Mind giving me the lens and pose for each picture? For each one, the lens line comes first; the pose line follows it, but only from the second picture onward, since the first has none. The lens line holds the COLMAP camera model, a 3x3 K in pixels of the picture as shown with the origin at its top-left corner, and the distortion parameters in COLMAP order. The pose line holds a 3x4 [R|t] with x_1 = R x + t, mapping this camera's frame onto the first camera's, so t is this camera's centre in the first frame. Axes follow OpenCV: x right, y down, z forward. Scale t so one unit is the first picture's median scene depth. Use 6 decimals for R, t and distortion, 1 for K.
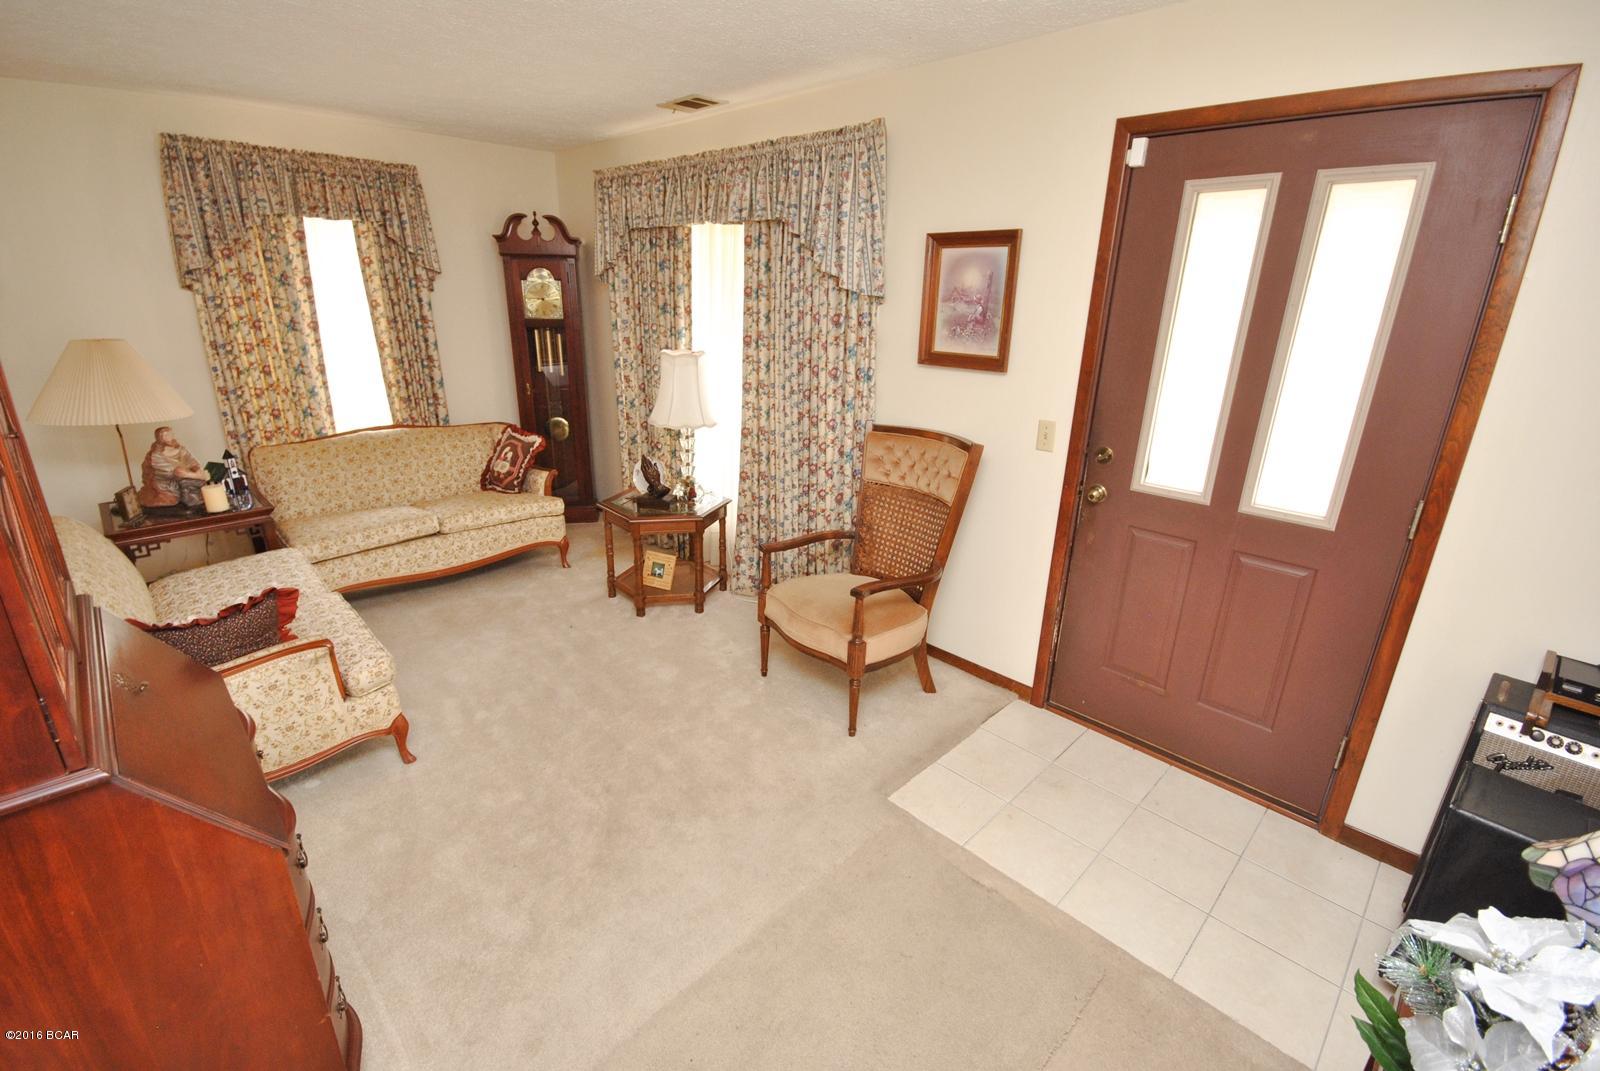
lens RADIAL K [[712.7, 0, 802.0], [0, 712.7, 538.5], [0, 0, 1]] dist [-0.002224, -0.000264]
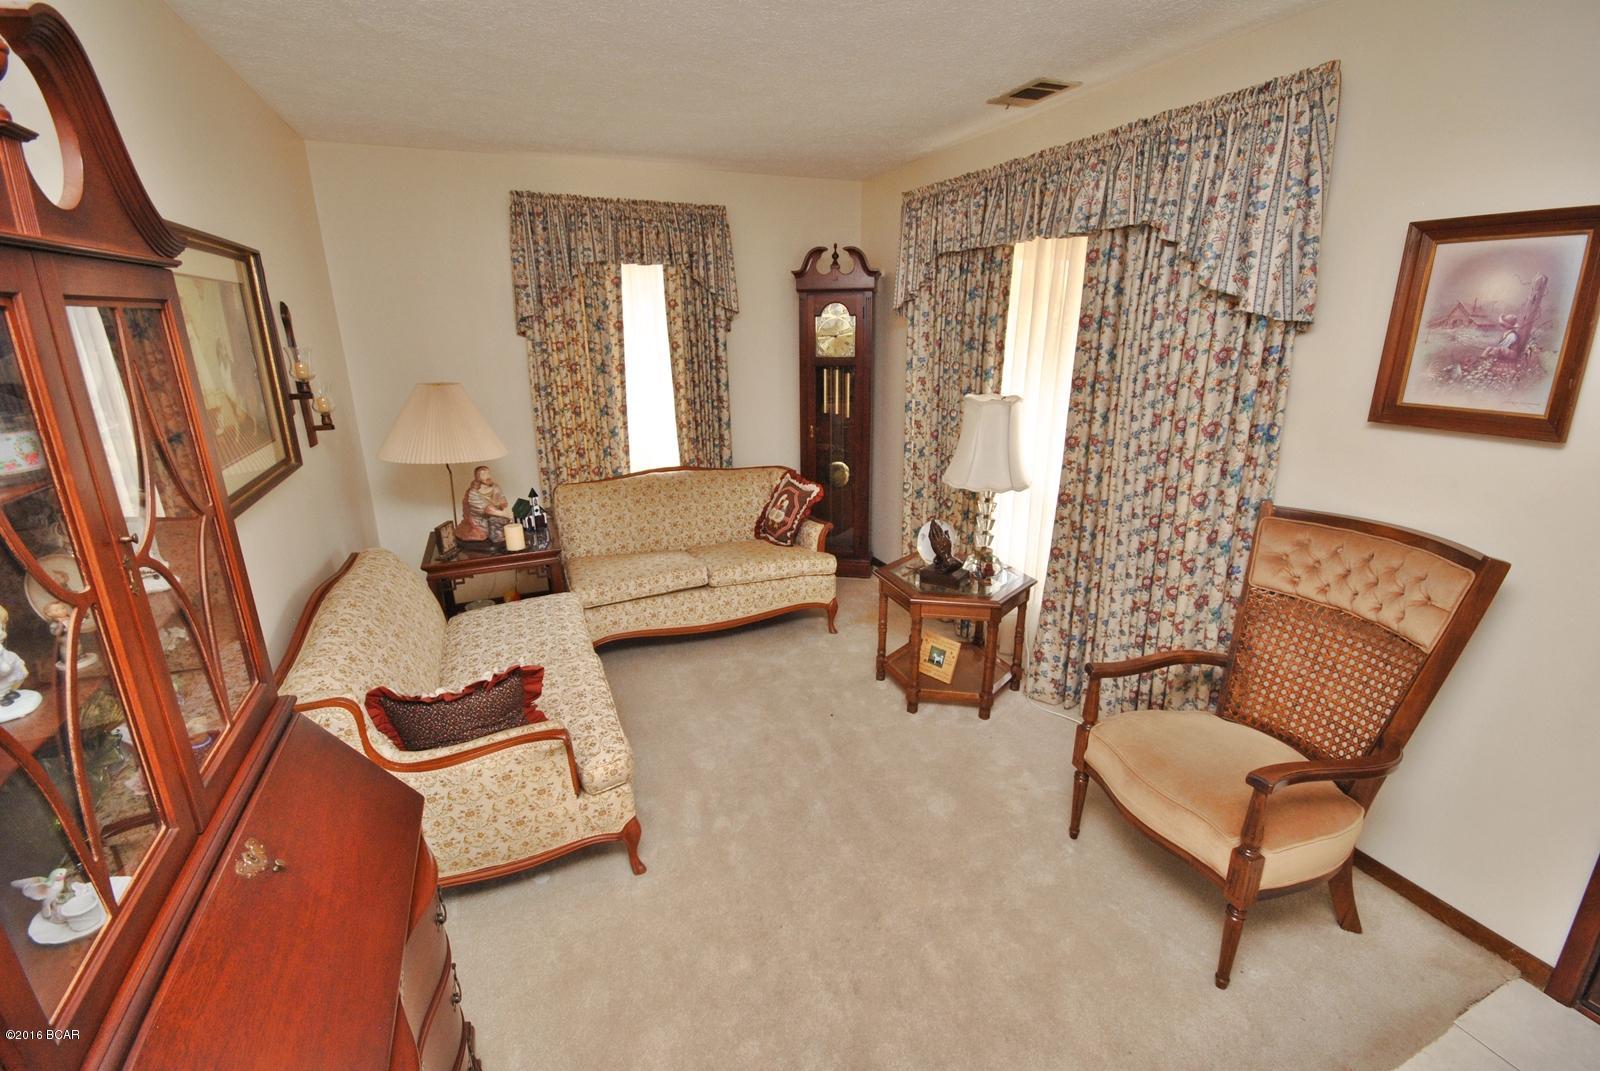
lens RADIAL K [[712.7, 0, 802.0], [0, 712.7, 538.5], [0, 0, 1]] dist [-0.002224, -0.000264]
pose [[0.929255, 0.077753, -0.361164, -0.065533], [-0.093199, 0.995320, -0.025519, -0.063207], [0.357489, 0.057373, 0.932153, 0.182202]]
